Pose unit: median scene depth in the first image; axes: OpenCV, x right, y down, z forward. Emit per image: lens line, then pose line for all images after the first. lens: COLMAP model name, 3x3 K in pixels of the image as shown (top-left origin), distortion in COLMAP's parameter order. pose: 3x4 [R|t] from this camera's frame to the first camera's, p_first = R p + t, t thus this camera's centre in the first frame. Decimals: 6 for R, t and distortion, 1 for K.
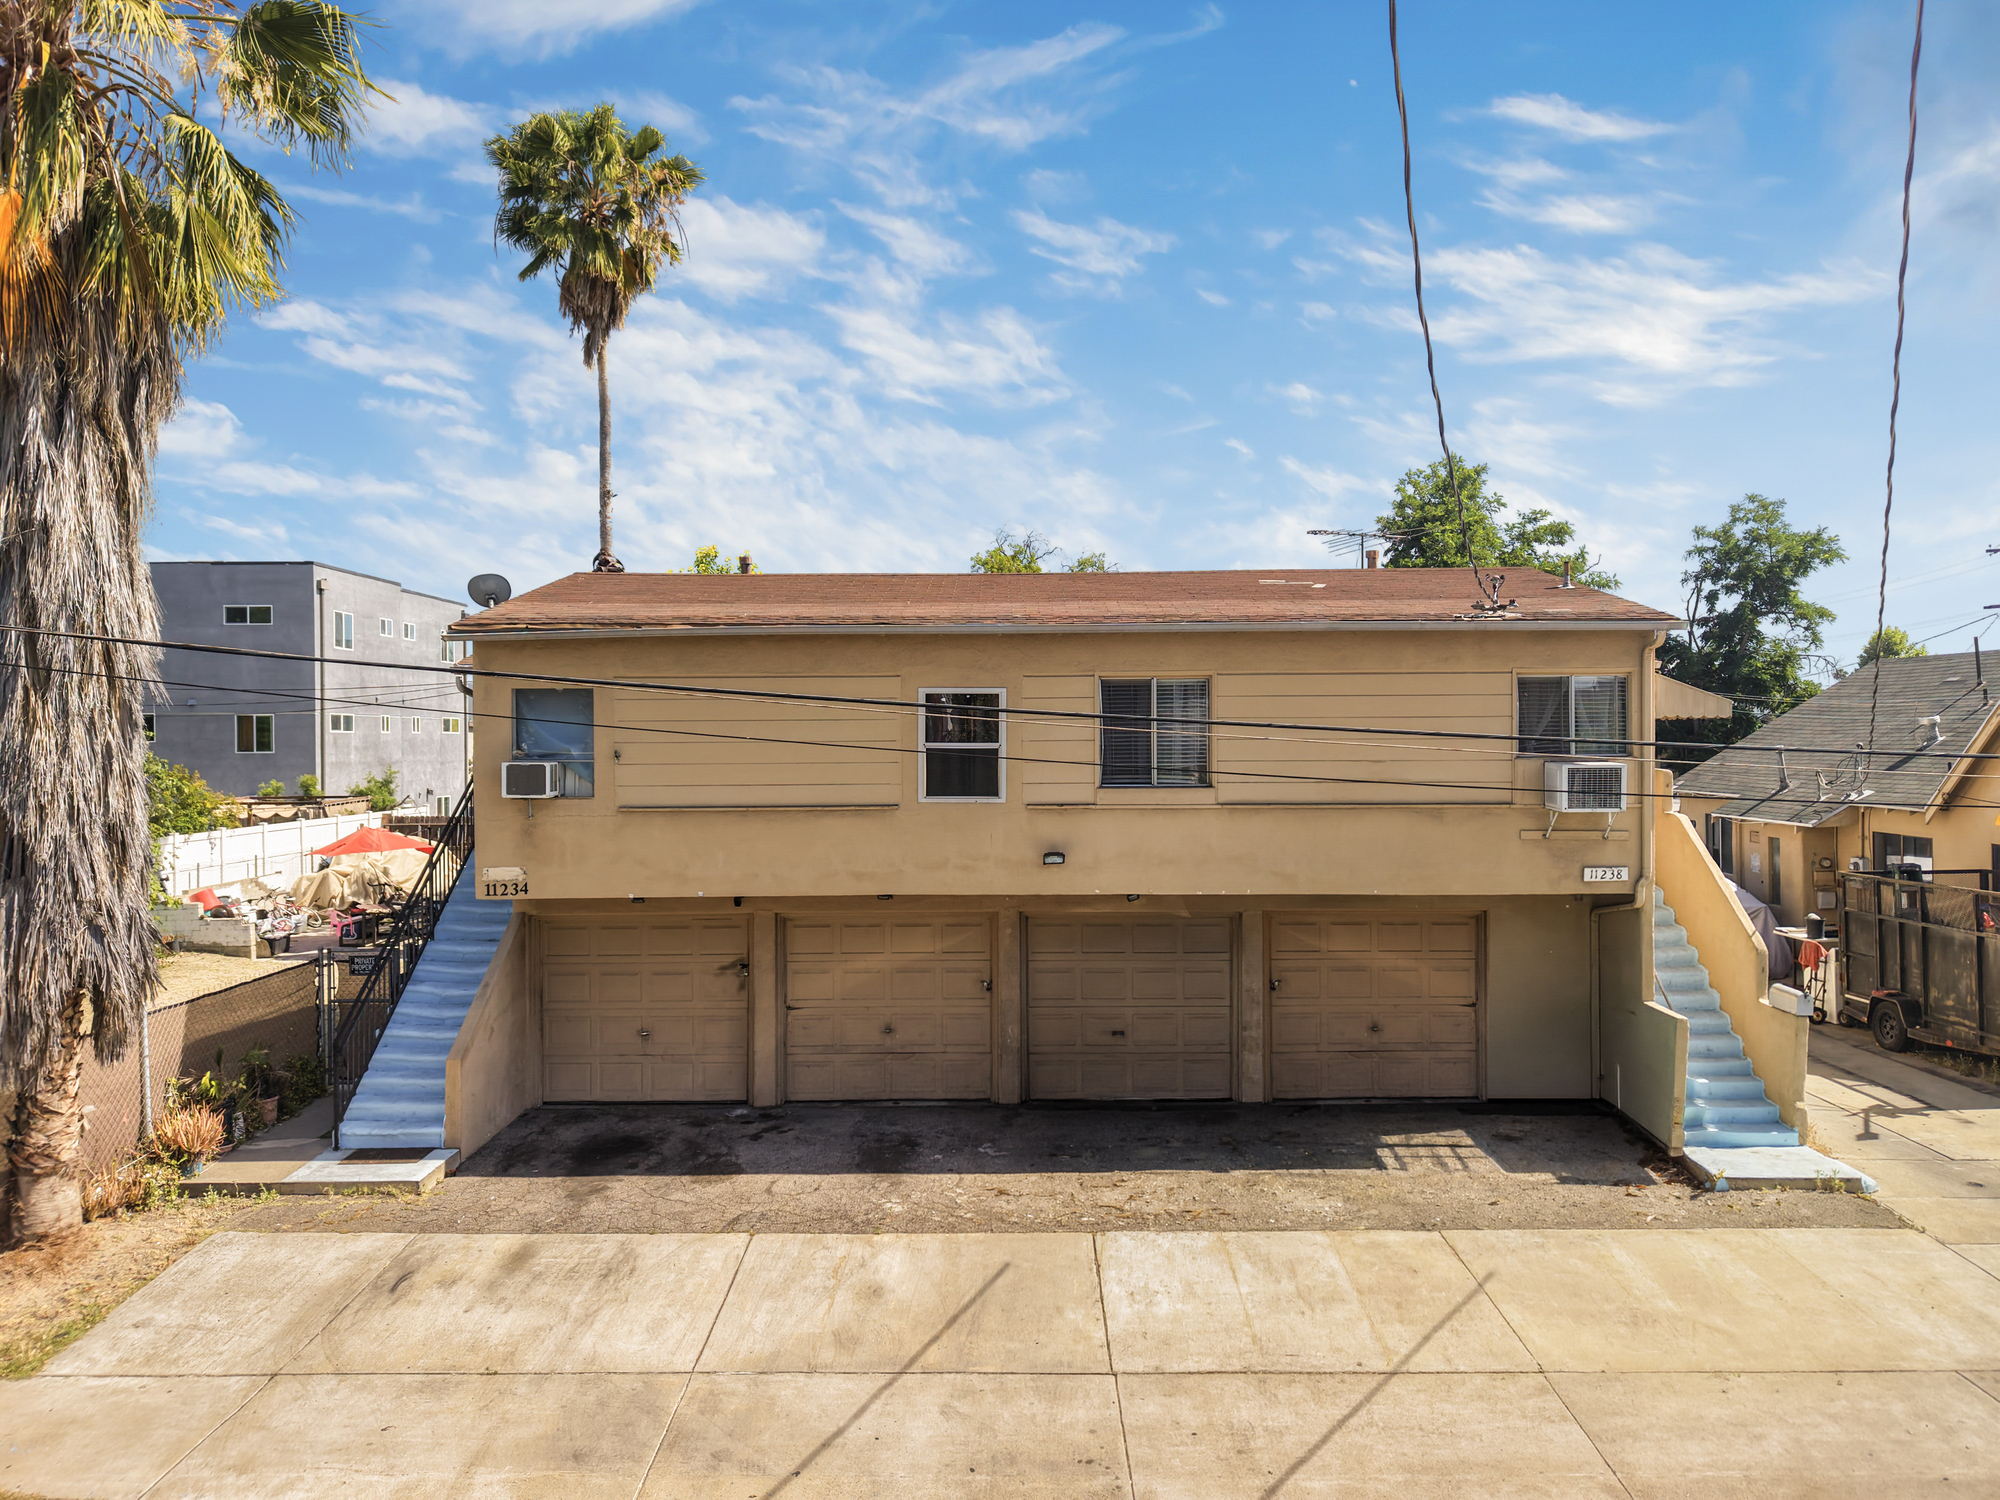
lens RADIAL K [[1350.3, 0, 1000.0], [0, 1350.3, 750.0], [0, 0, 1]] dist [0.001338, -0.007205]
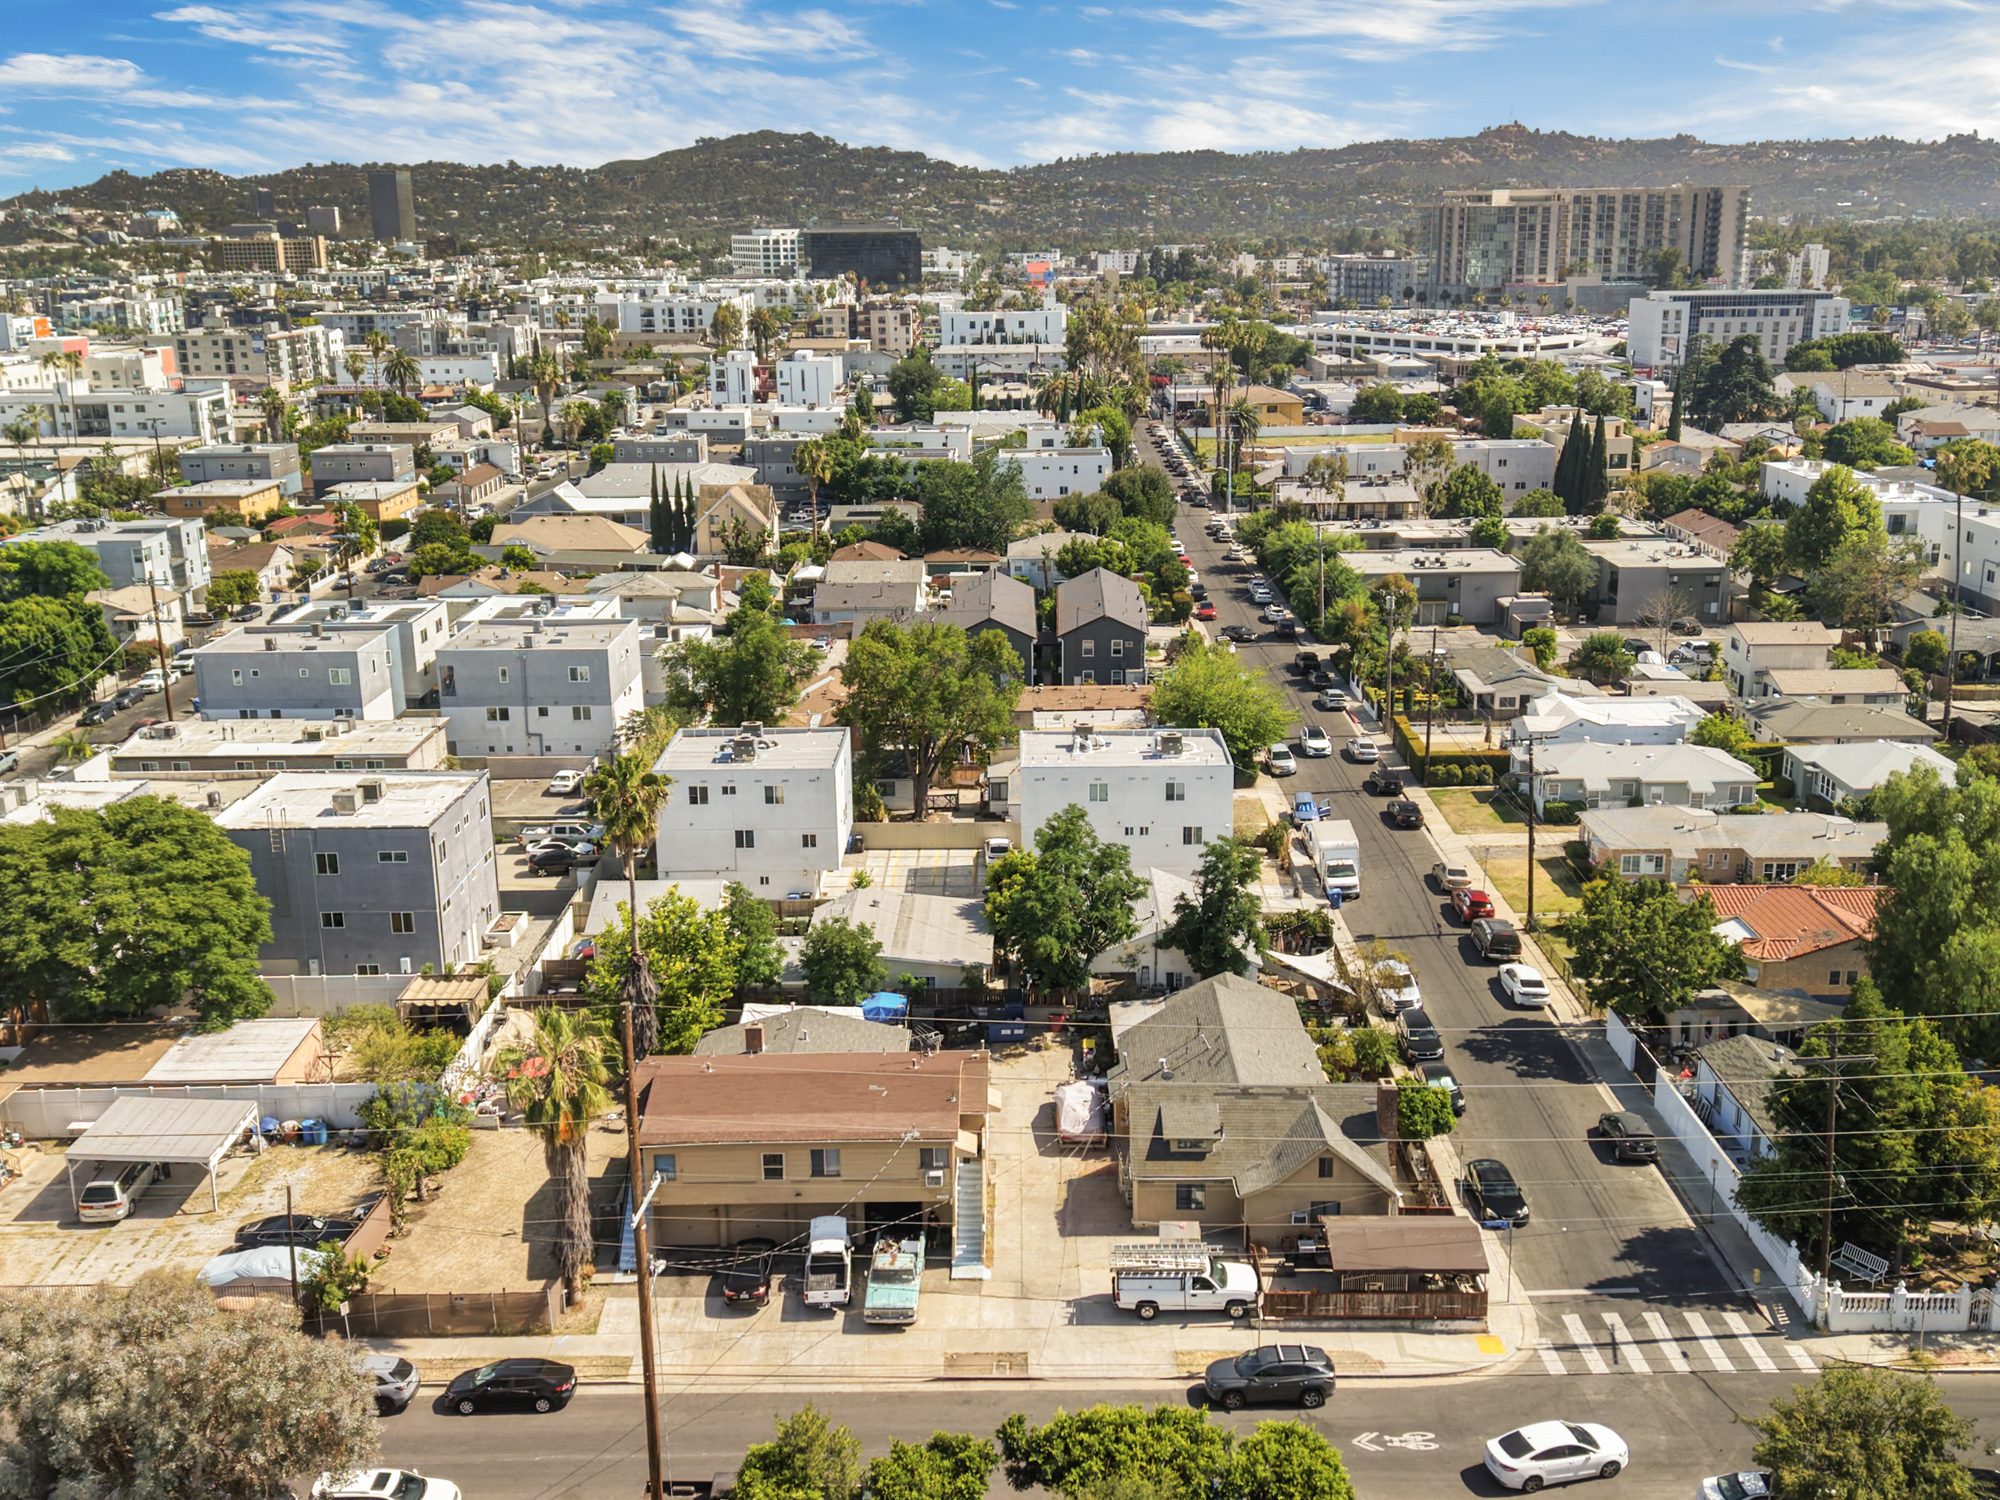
lens RADIAL K [[1927.7, 0, 1003.5], [0, 1927.7, 725.2], [0, 0, 1]] dist [0.114068, -0.246431]
pose [[0.999950, -0.009828, 0.001744, 0.626865], [0.009130, 0.971193, 0.238120, -2.521498], [-0.004034, -0.238093, 0.971234, -4.041313]]
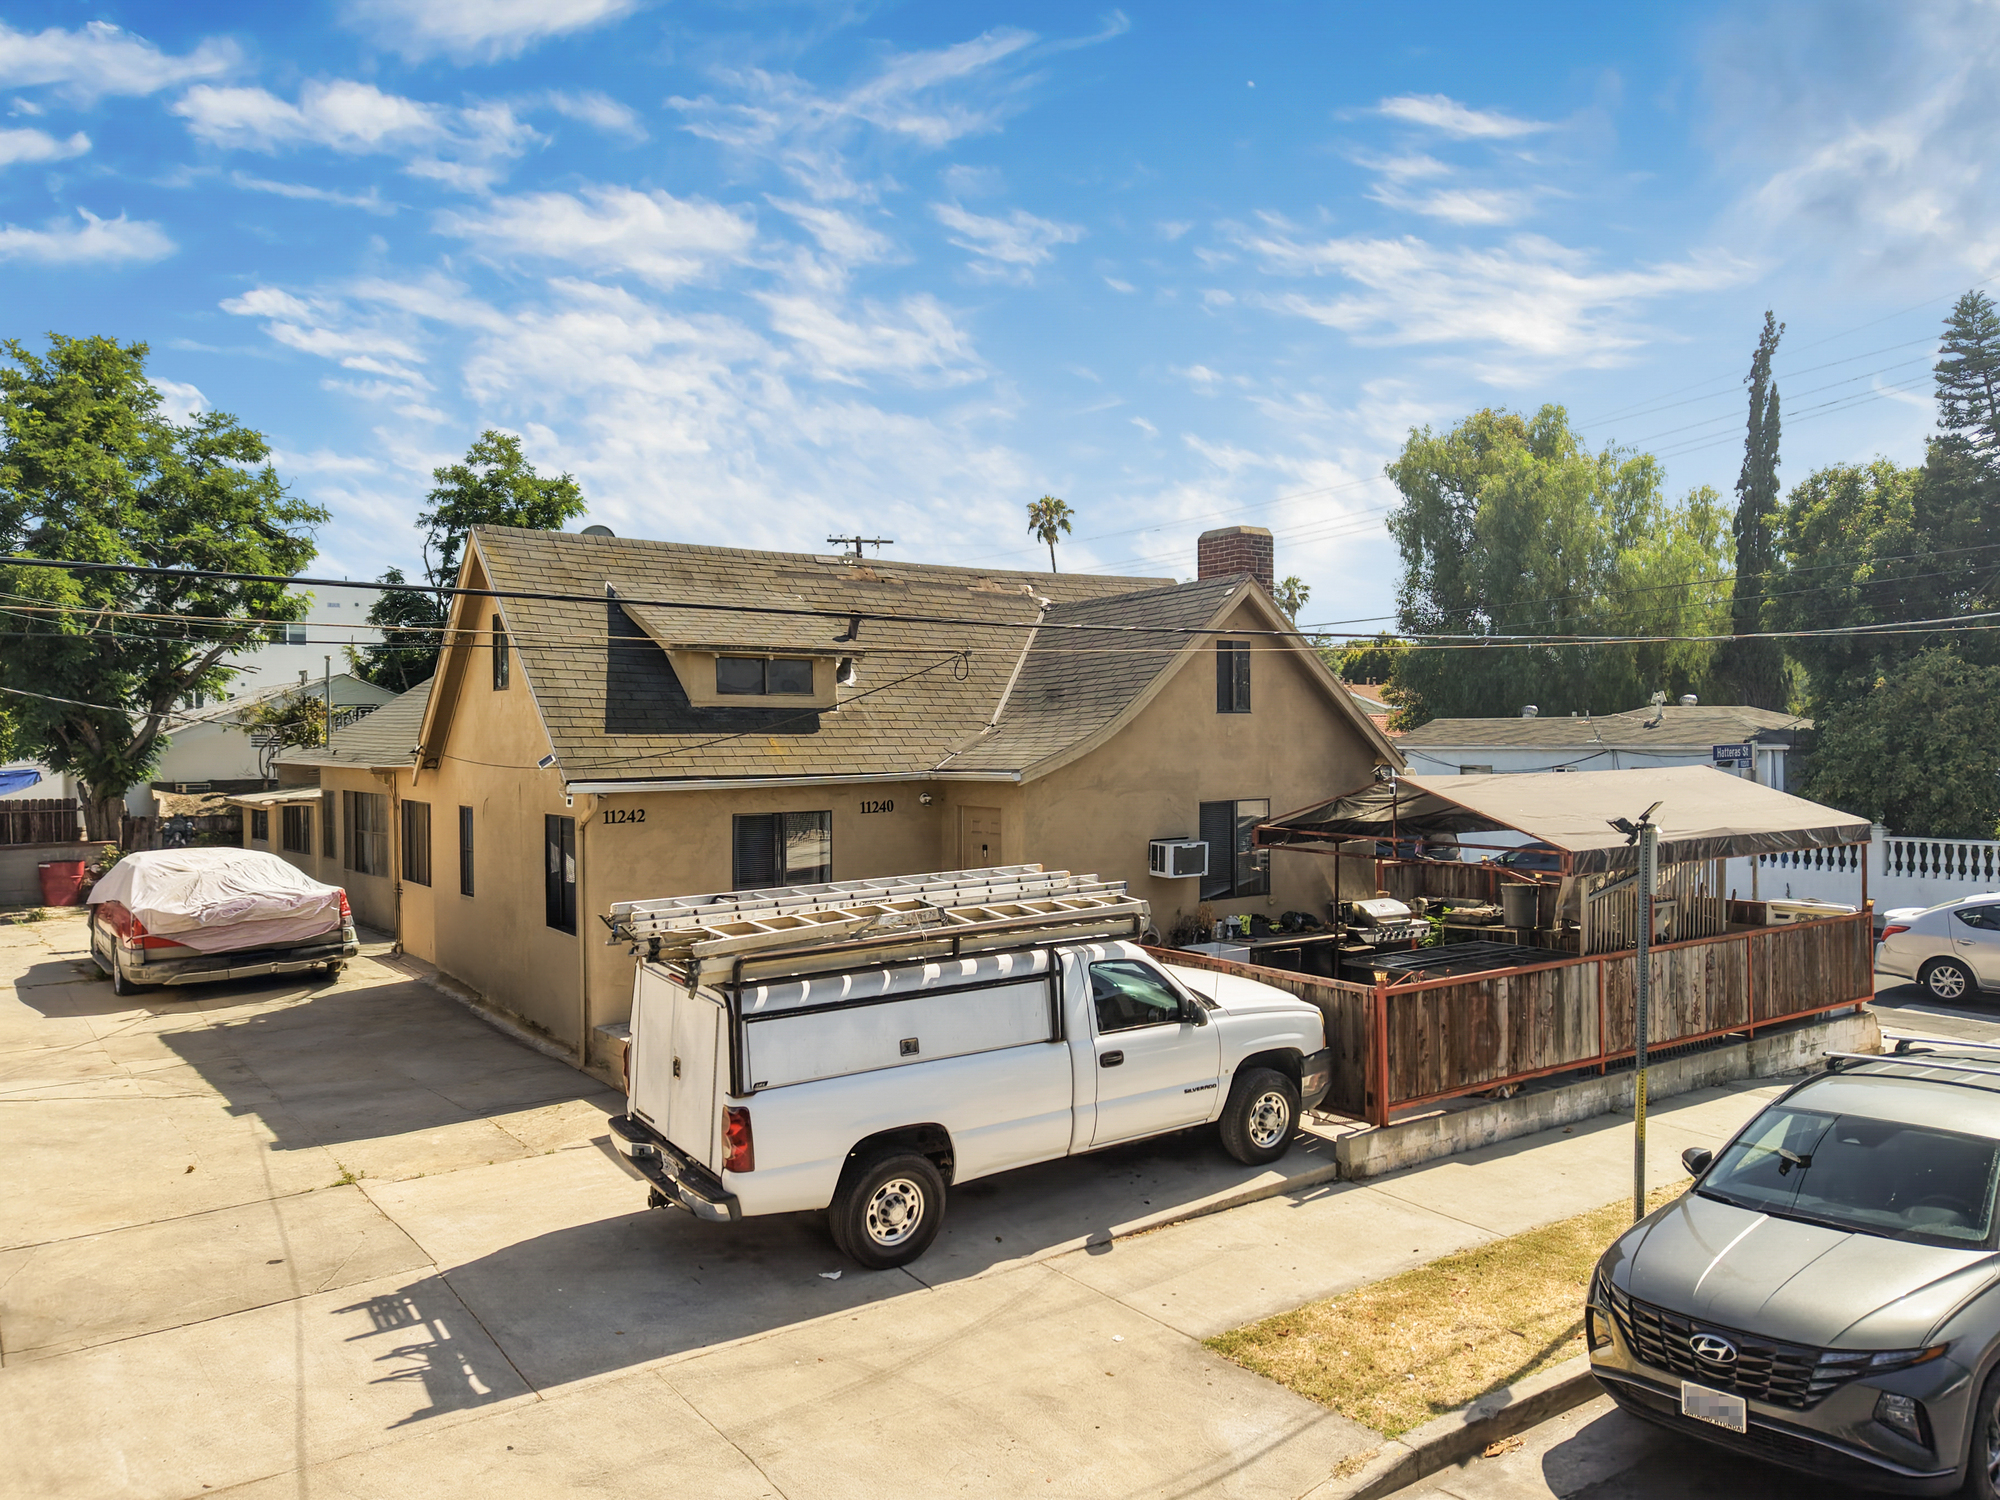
lens RADIAL K [[1442.4, 0, 1000.0], [0, 1442.4, 750.0], [0, 0, 1]] dist [0.079066, -0.105326]
pose [[0.799957, -0.005529, 0.600032, 0.643592], [0.010748, 0.999929, -0.005114, 0.057294], [-0.599962, 0.010540, 0.799959, 0.102836]]
